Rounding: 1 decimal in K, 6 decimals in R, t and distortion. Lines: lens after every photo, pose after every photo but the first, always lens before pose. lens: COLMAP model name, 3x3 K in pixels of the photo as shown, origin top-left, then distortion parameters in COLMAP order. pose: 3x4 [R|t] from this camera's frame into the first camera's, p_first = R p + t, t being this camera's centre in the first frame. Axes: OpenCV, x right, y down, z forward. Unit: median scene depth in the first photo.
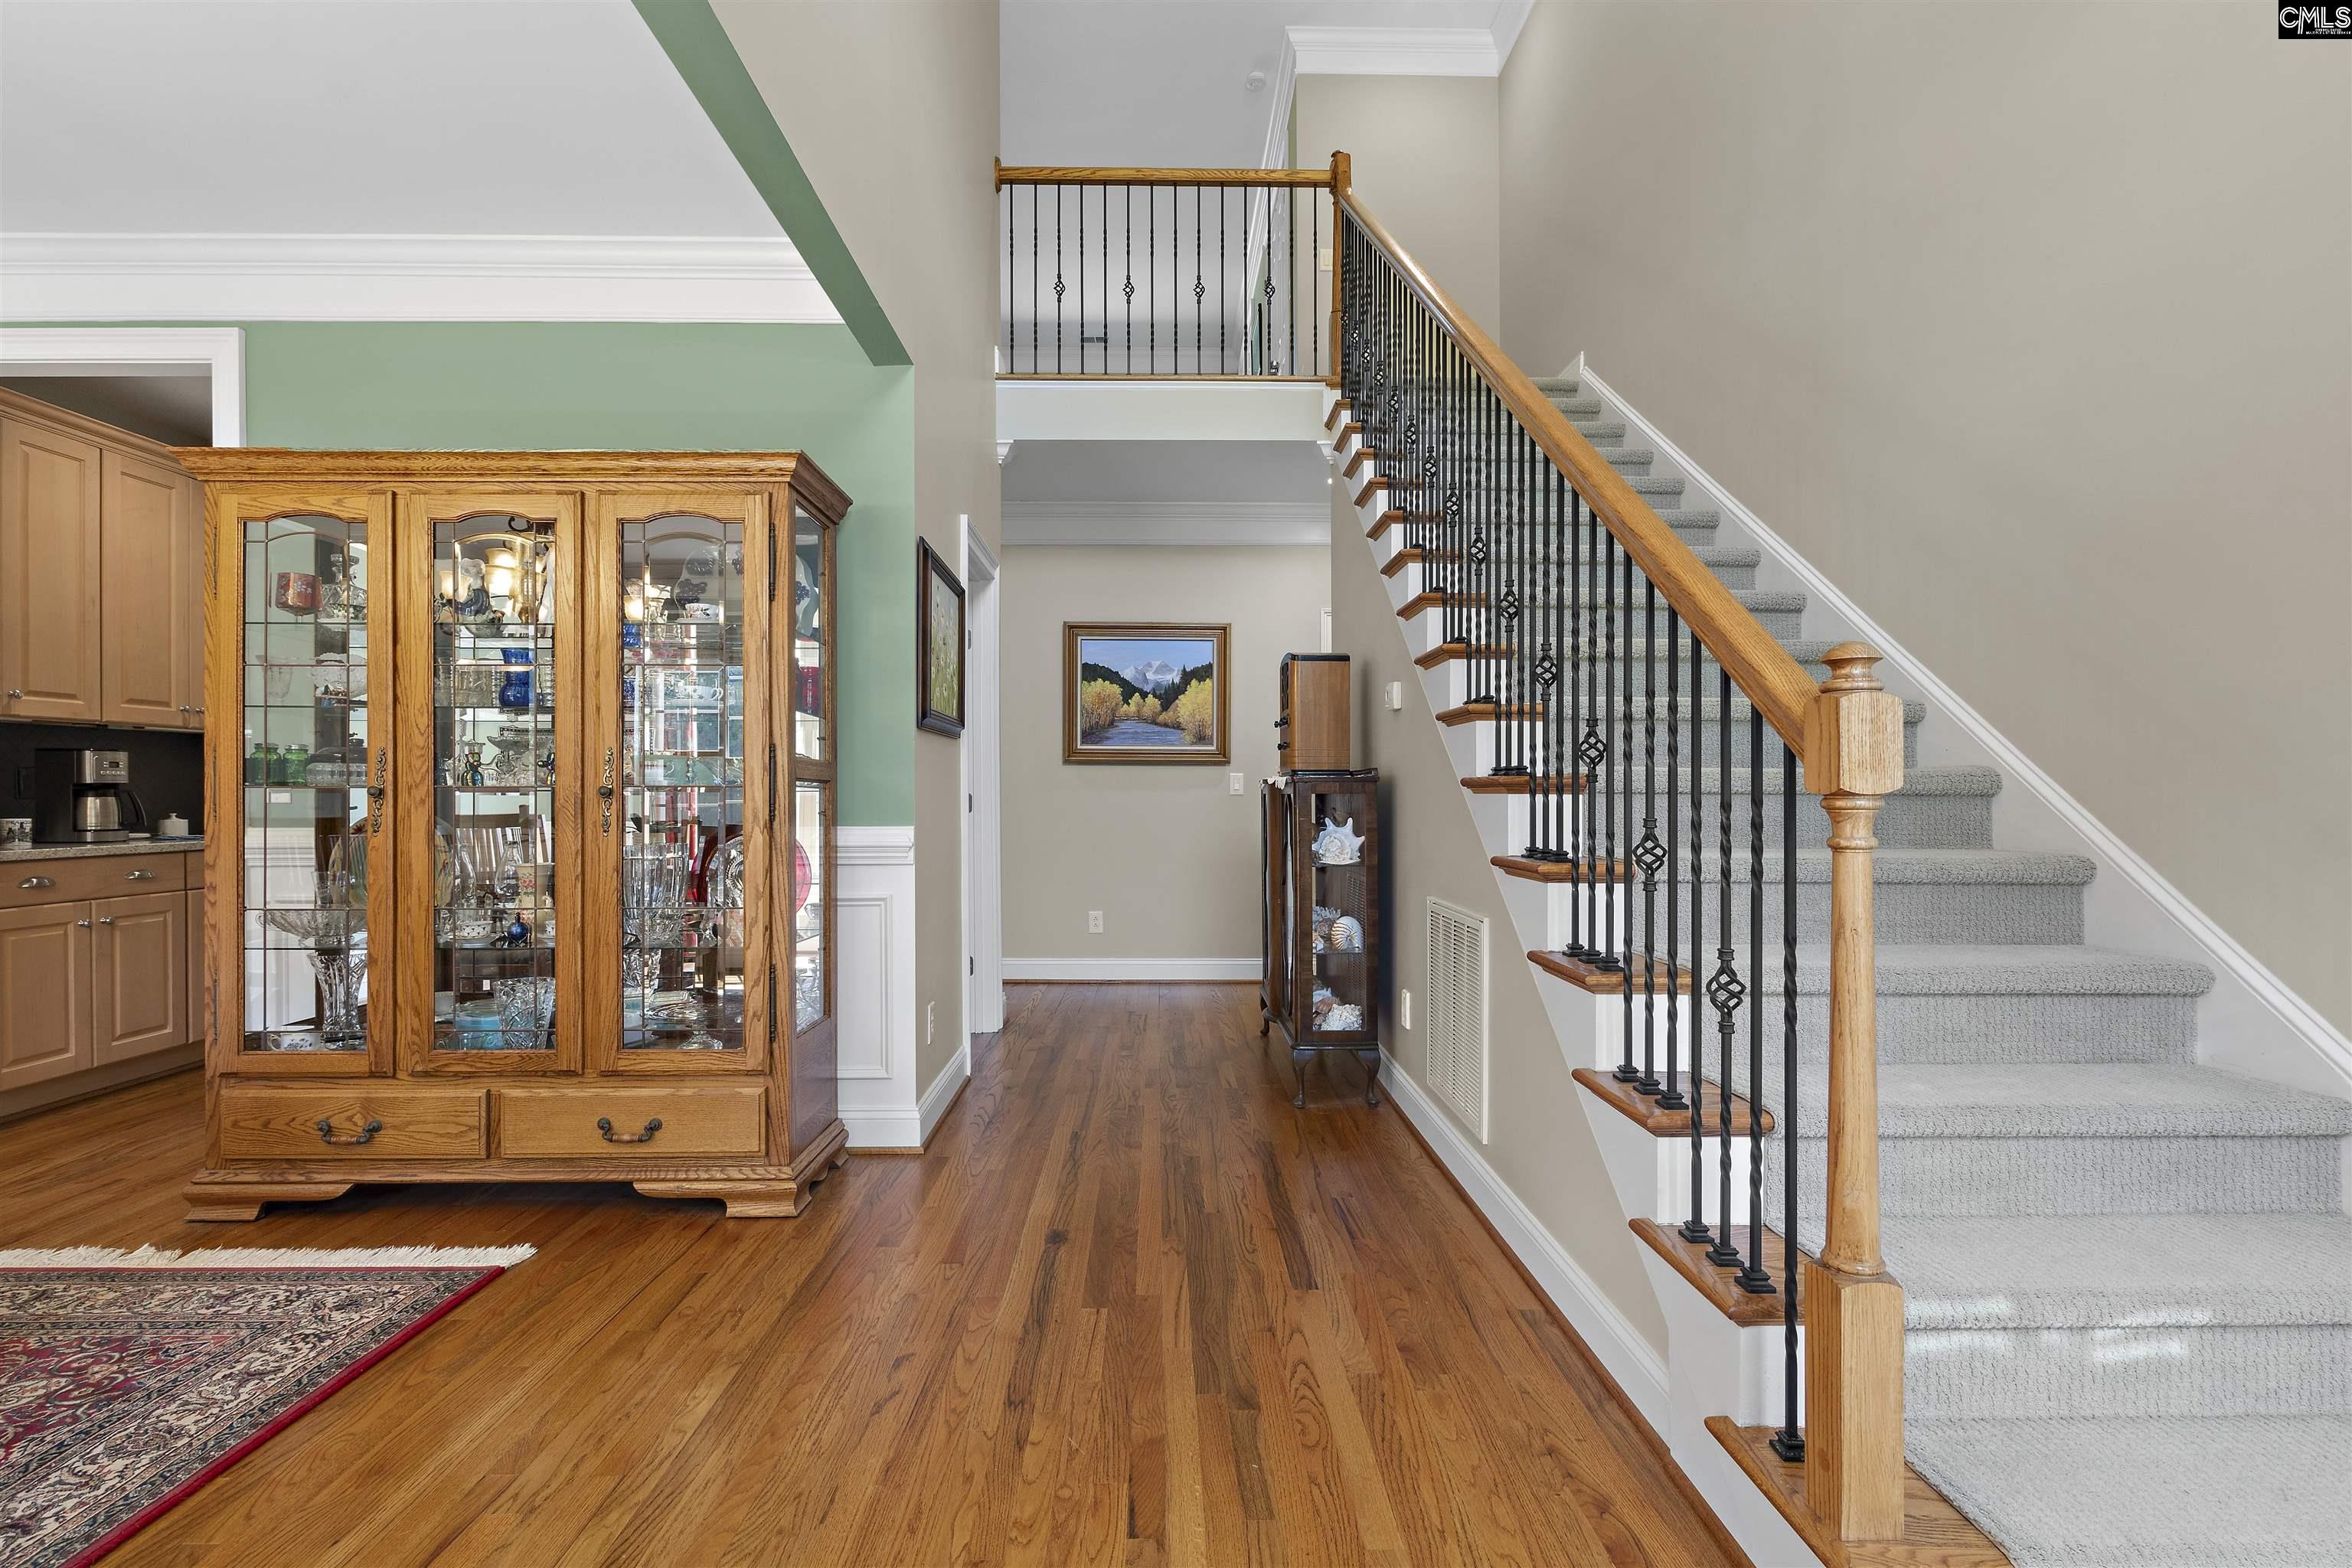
lens RADIAL K [[1094.7, 0, 1169.0], [0, 1094.7, 801.8], [0, 0, 1]] dist [-0.000959, 0.000928]
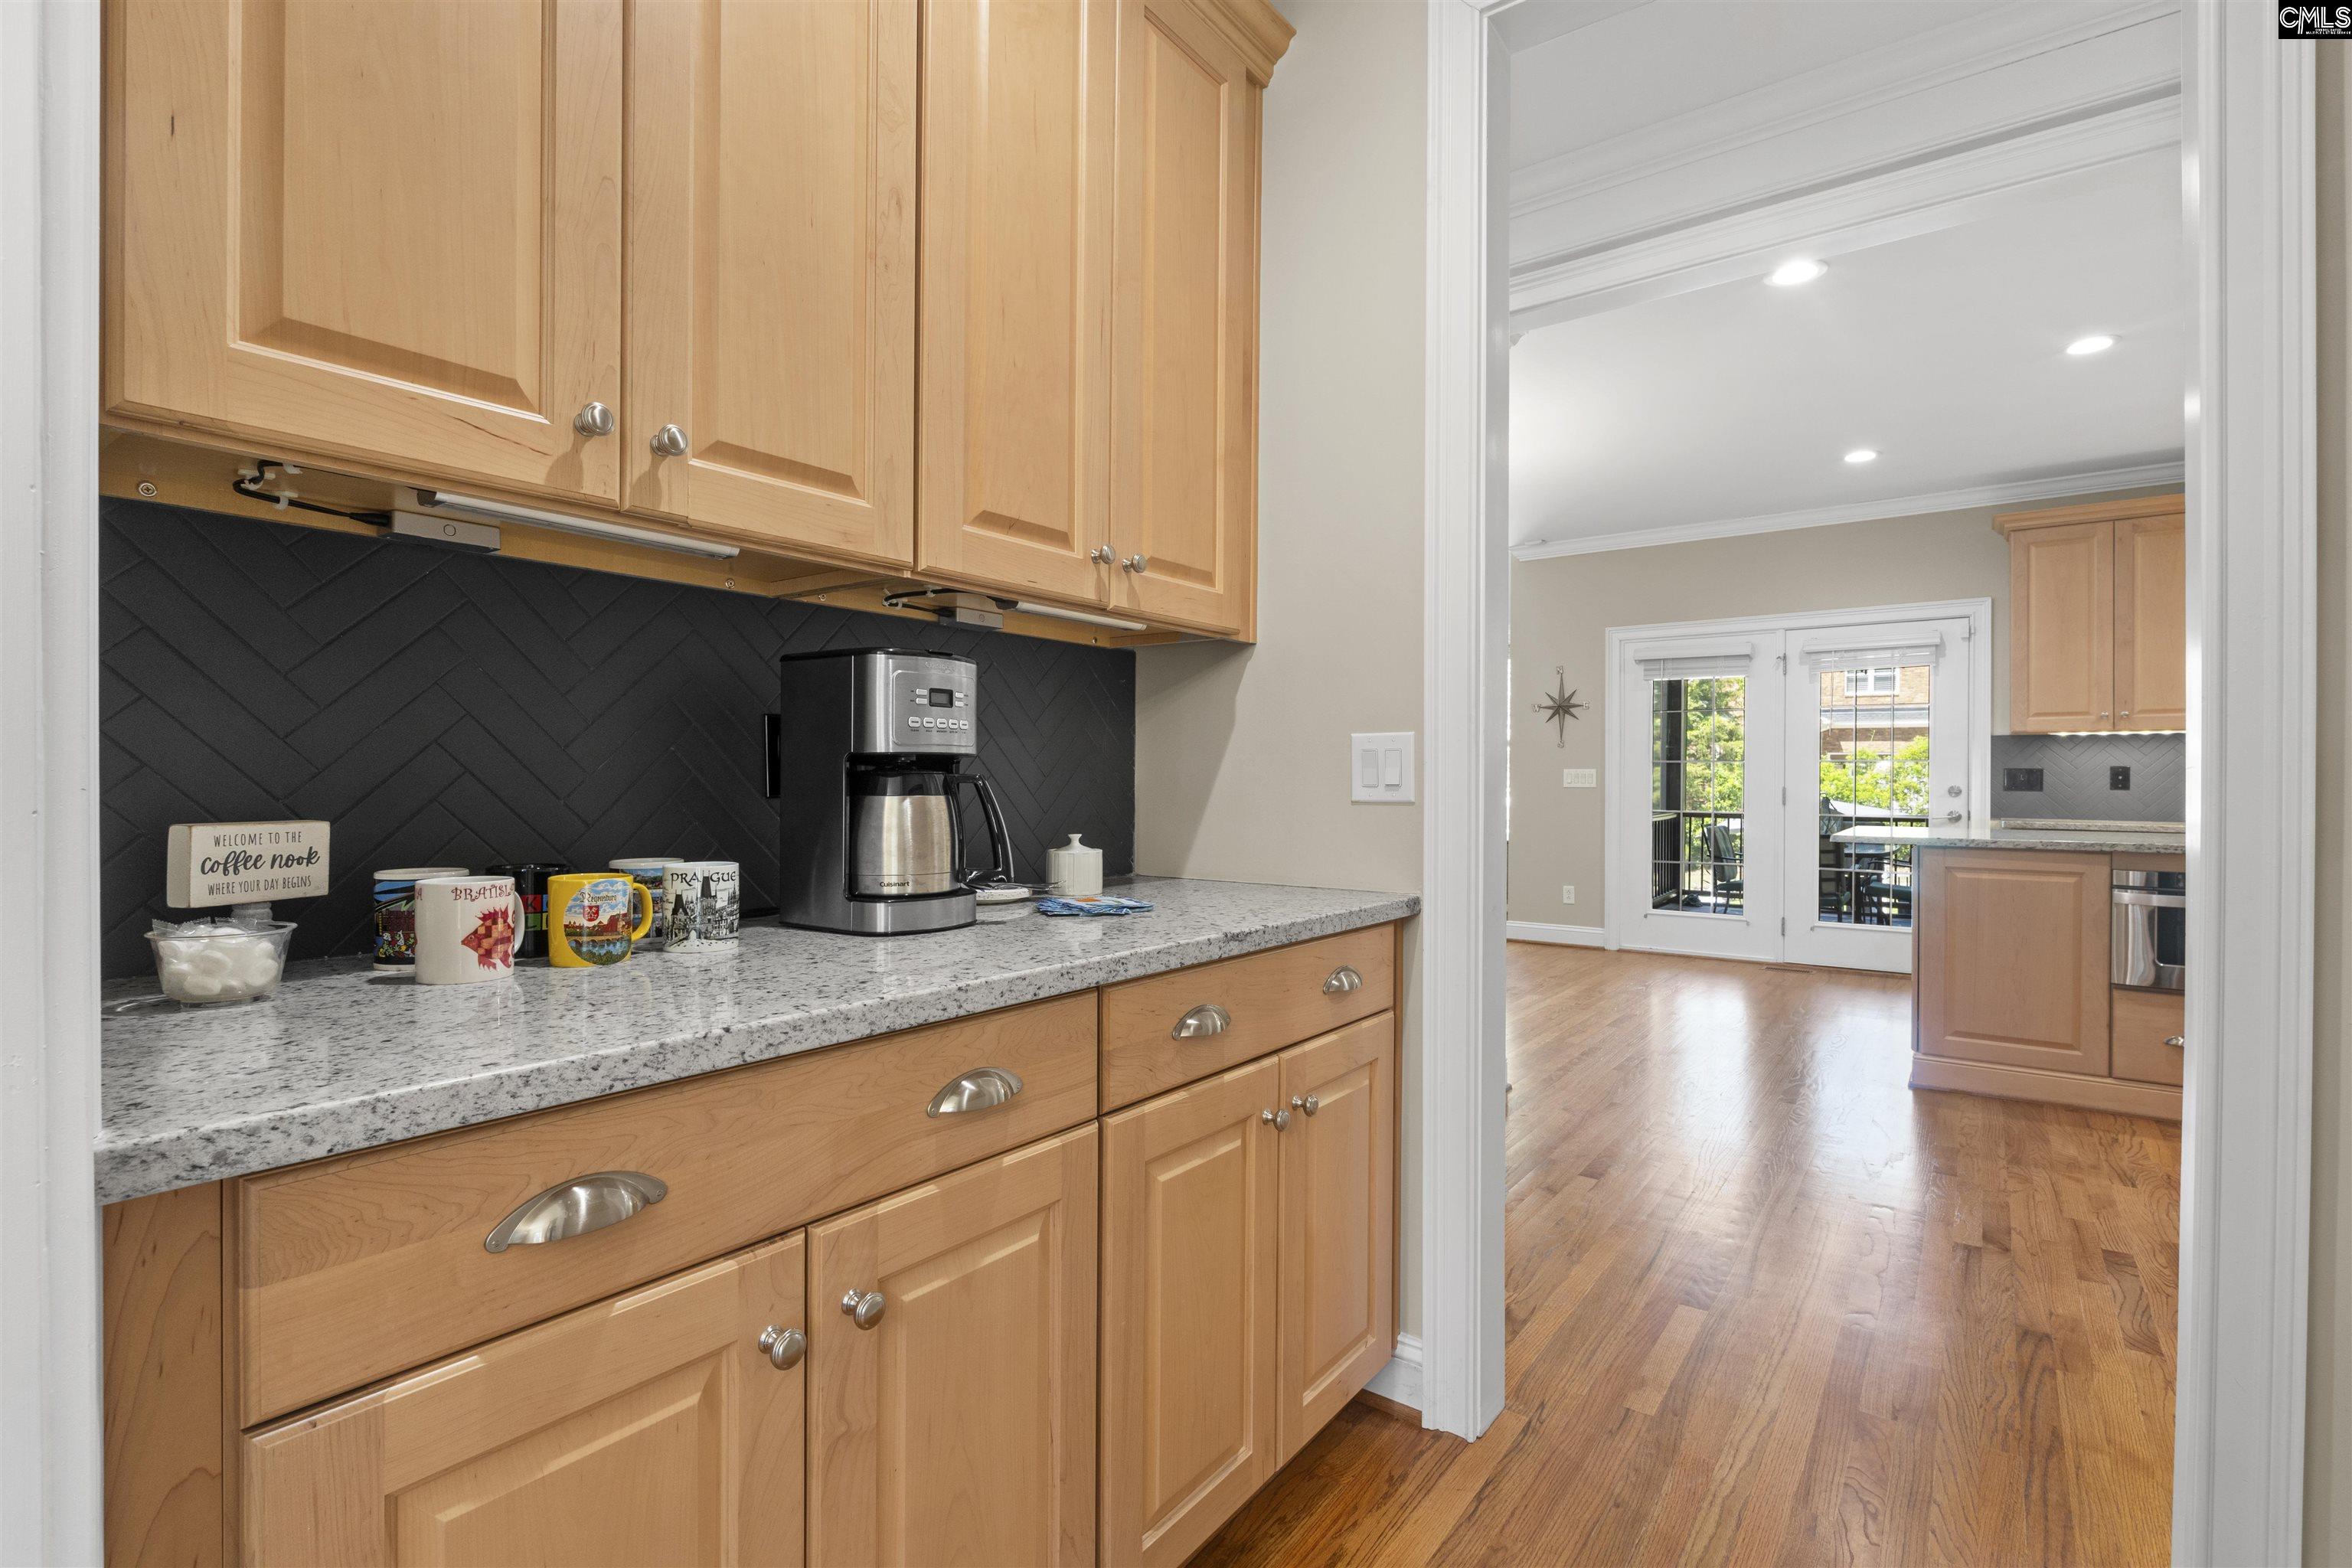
lens RADIAL K [[1082.6, 0, 1176.0], [0, 1082.6, 784.0], [0, 0, 1]] dist [-0.001410, 0.000030]
pose [[0.794305, 0.004296, -0.607504, -0.715351], [-0.009696, 0.999937, -0.005607, -0.006652], [0.607442, 0.010343, 0.794297, 0.791189]]
